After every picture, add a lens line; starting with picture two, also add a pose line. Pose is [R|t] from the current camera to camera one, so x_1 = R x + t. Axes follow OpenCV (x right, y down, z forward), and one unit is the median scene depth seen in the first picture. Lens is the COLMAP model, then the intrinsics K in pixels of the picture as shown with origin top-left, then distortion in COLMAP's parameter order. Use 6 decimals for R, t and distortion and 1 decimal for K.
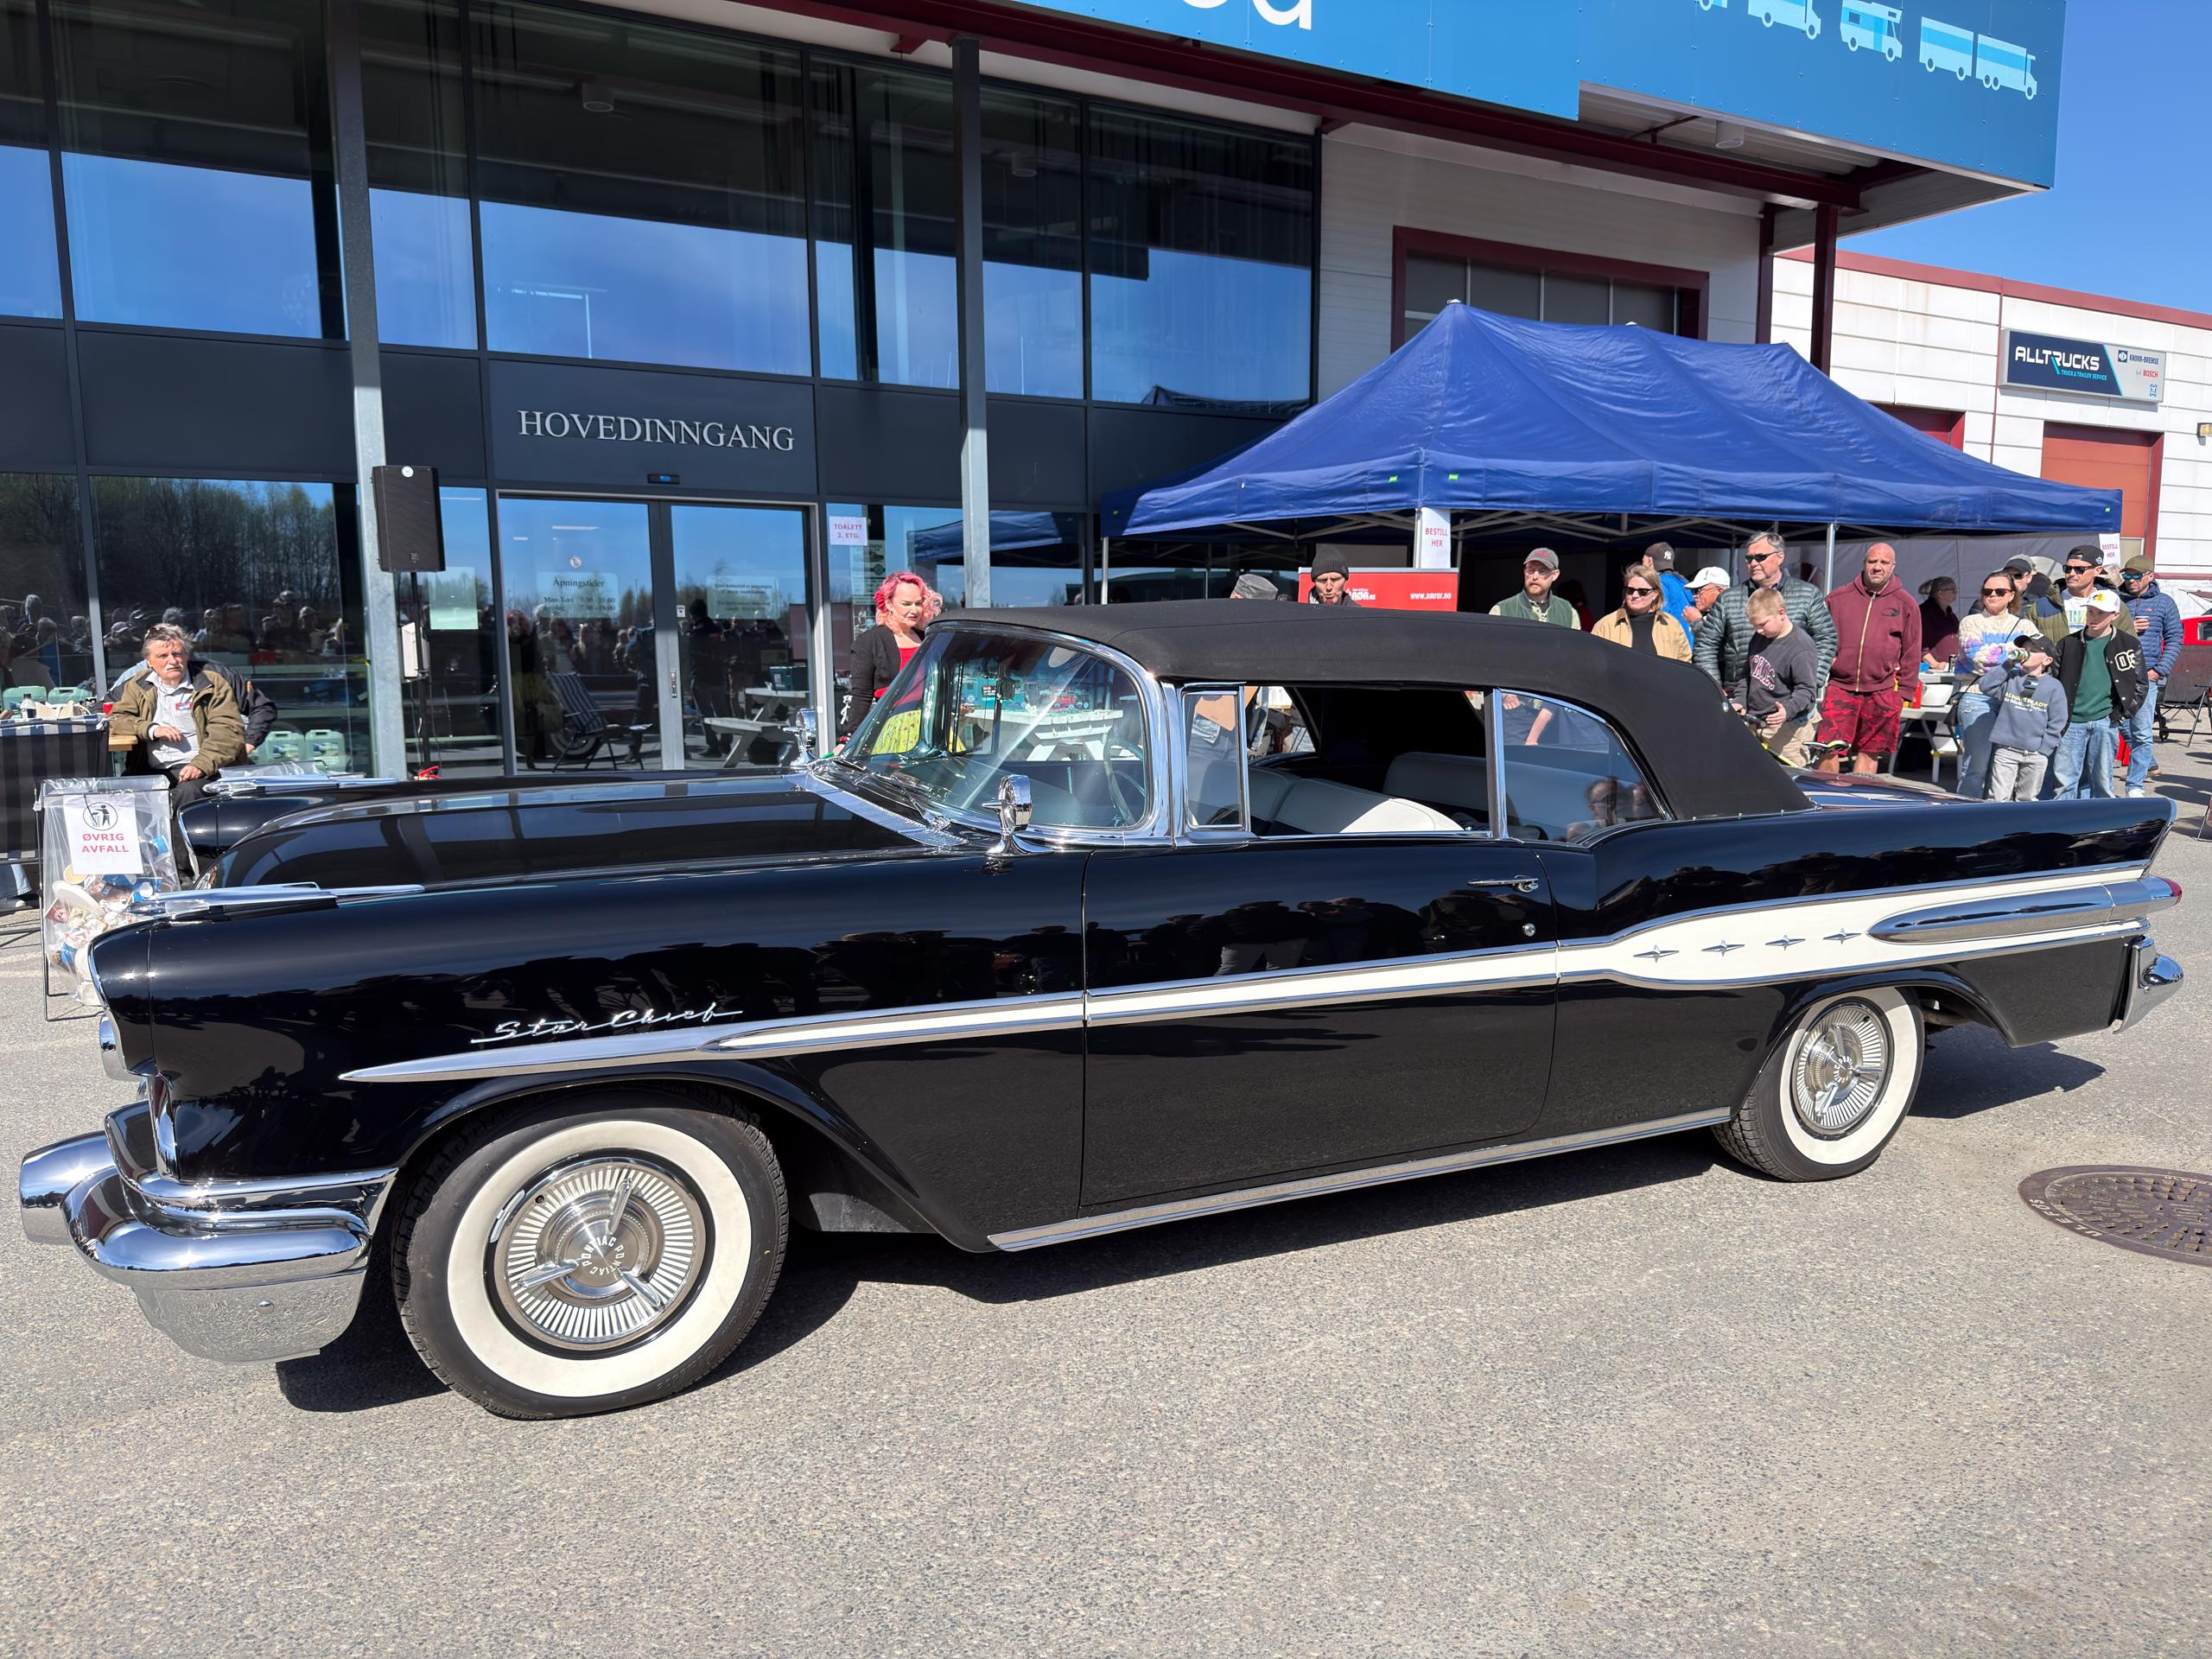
lens RADIAL K [[1564.3, 0, 1106.0], [0, 1564.3, 826.9], [0, 0, 1]] dist [0.004959, -0.010614]
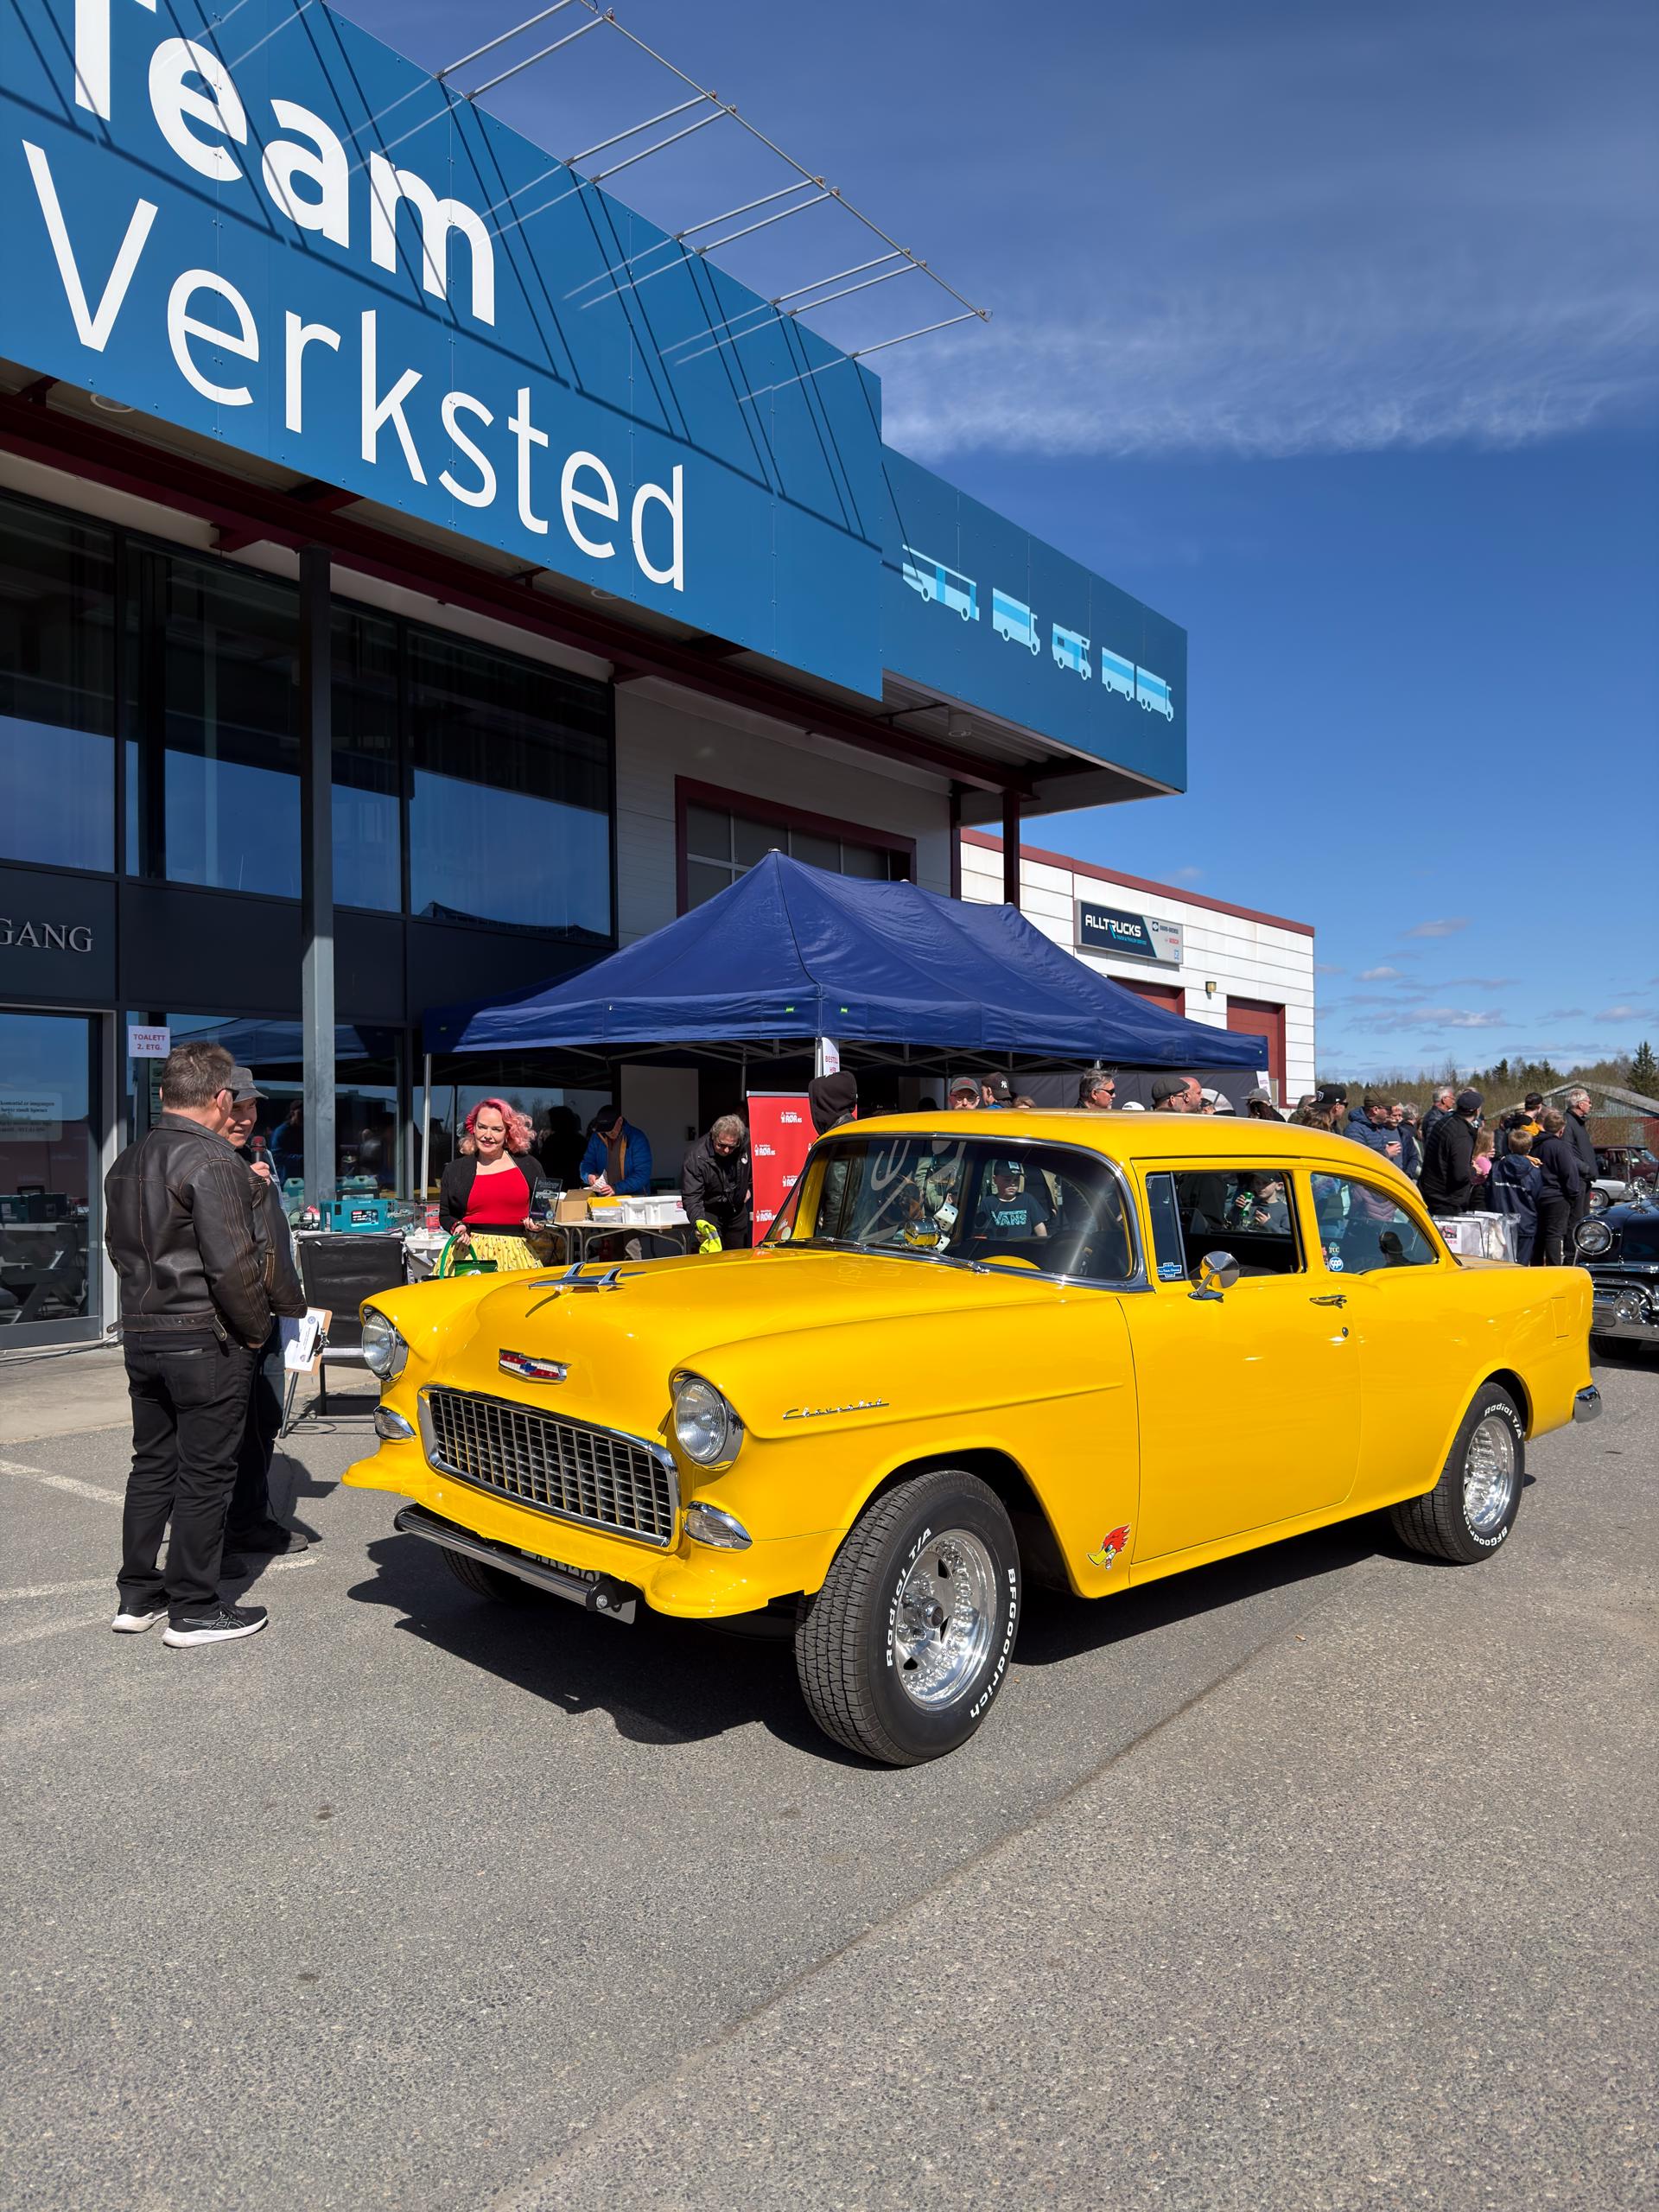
lens RADIAL K [[1538.2, 0, 816.3], [0, 1538.2, 1113.2], [0, 0, 1]] dist [0.105416, -0.190880]
pose [[0.919517, 0.006301, 0.392999, -0.154682], [0.051436, 0.989344, -0.136209, -0.009878], [-0.389669, 0.145460, 0.909395, 0.047744]]
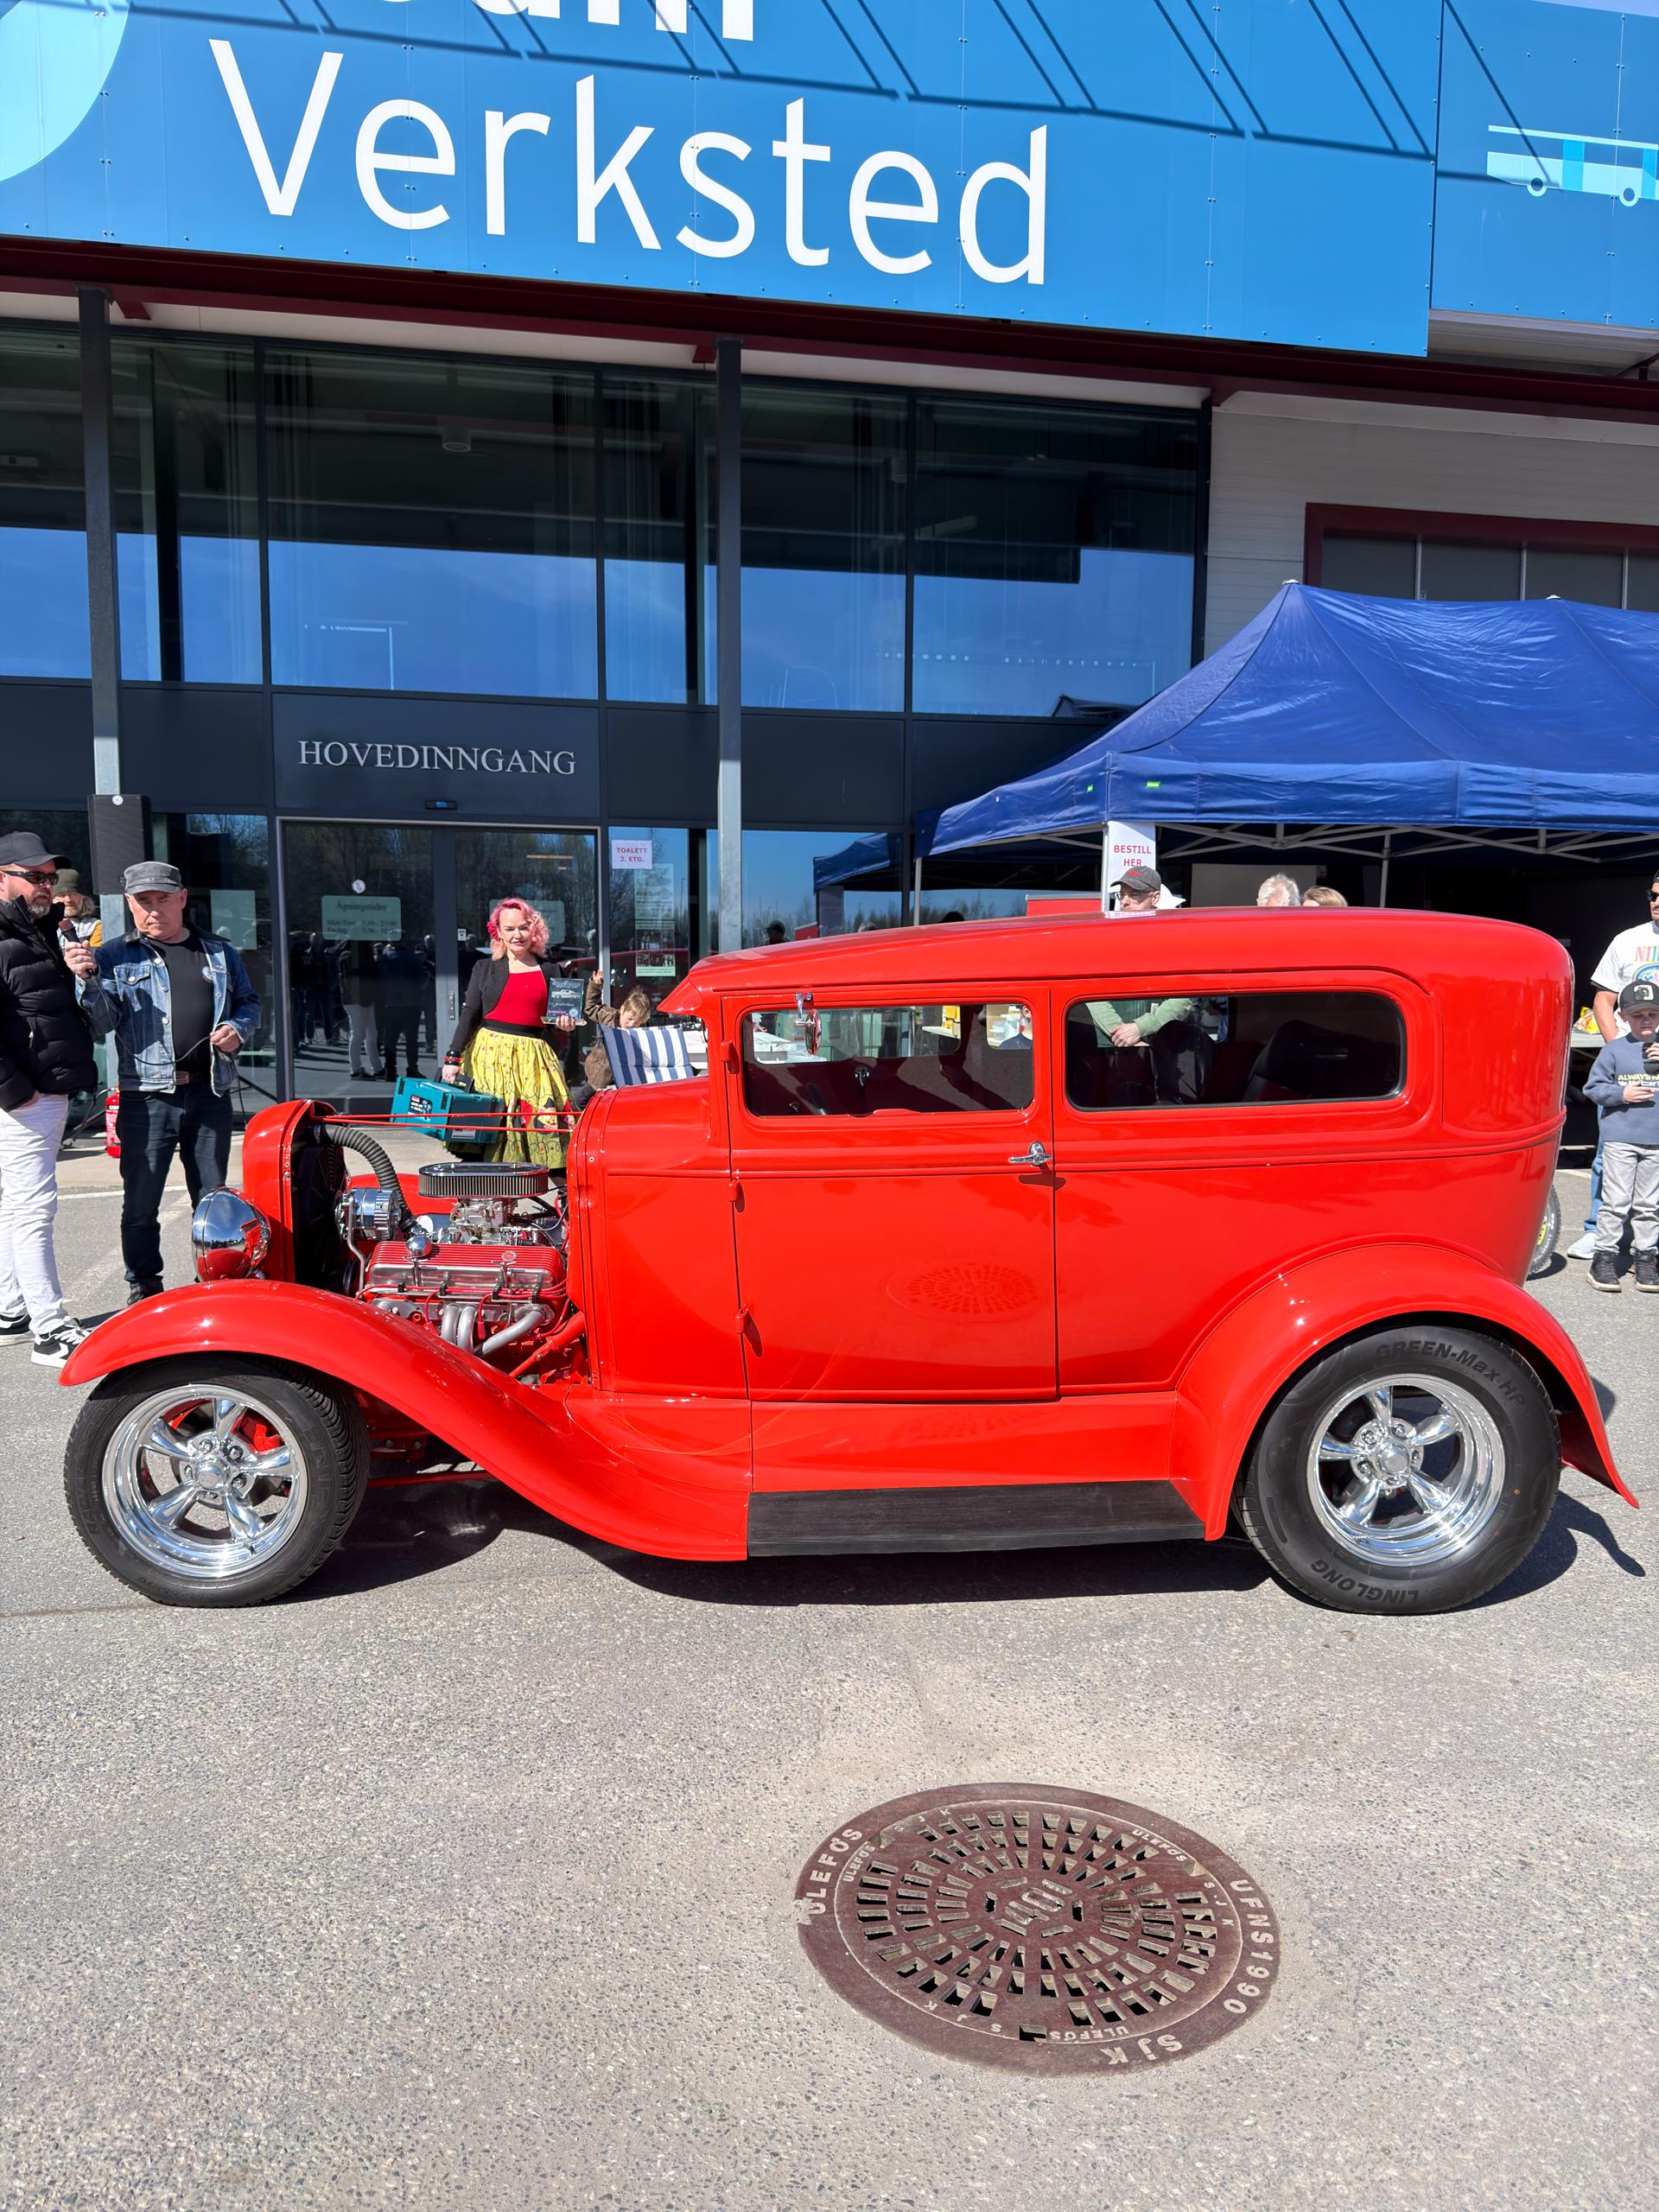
lens RADIAL K [[1564.3, 0, 825.6], [0, 1564.3, 1106.3], [0, 0, 1]] dist [0.004959, -0.010614]
pose [[0.946725, 0.045048, -0.318876, 0.248773], [-0.054590, 0.998287, -0.021046, -0.017387], [0.317381, 0.037333, 0.947563, 0.112918]]
